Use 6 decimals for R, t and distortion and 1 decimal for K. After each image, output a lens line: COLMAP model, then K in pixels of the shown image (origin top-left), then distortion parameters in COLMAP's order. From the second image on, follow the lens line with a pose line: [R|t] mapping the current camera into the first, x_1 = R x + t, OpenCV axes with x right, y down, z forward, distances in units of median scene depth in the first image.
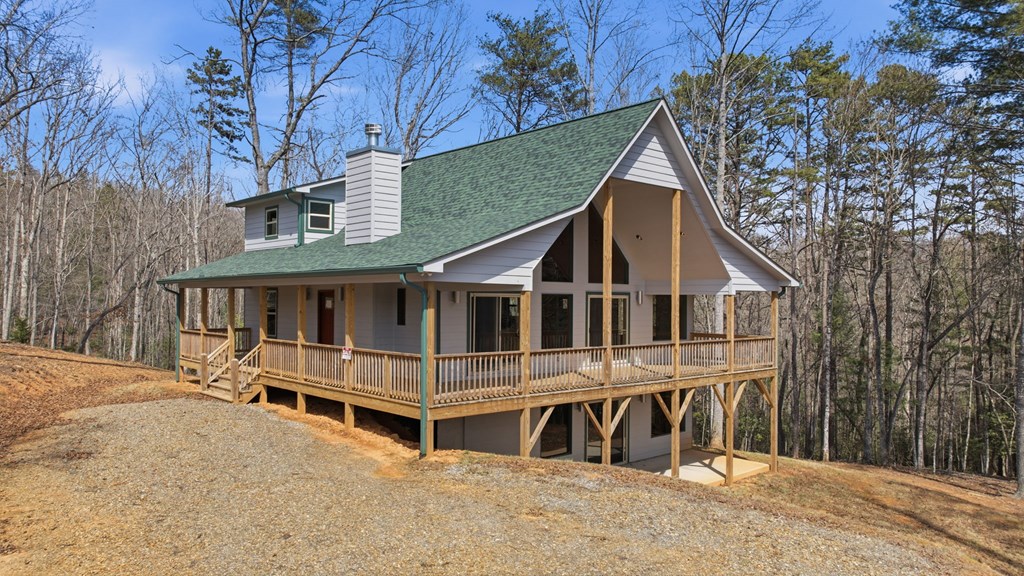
lens RADIAL K [[691.0, 0, 513.7], [0, 691.0, 300.9], [0, 0, 1]] dist [-0.025808, 0.006721]
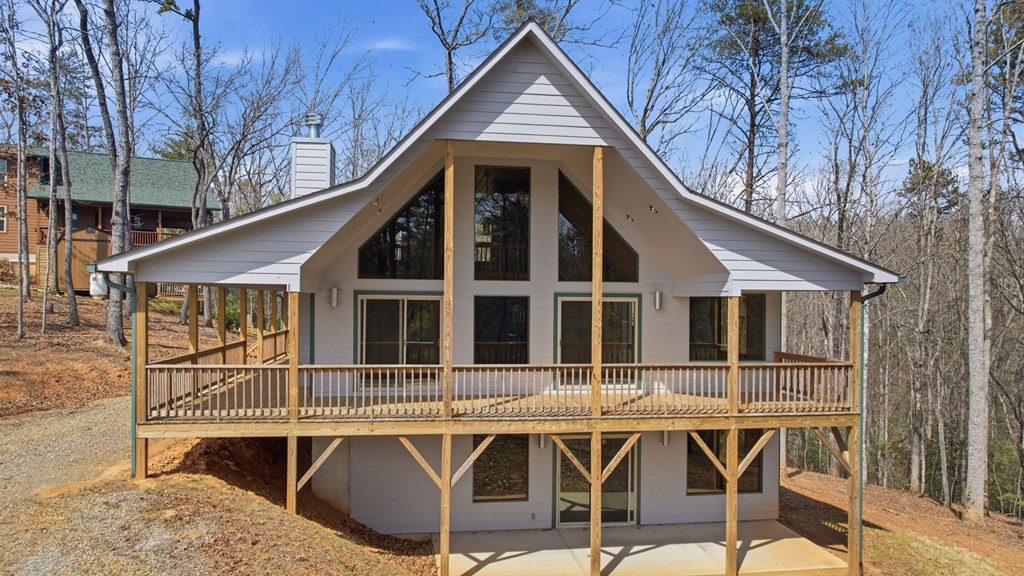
lens RADIAL K [[691.0, 0, 513.7], [0, 691.0, 300.9], [0, 0, 1]] dist [-0.025808, 0.006721]
pose [[0.839515, 0.001986, -0.543333, 0.470136], [-0.003734, 0.999991, -0.002114, -0.002182], [0.543324, 0.003804, 0.839515, 0.315396]]
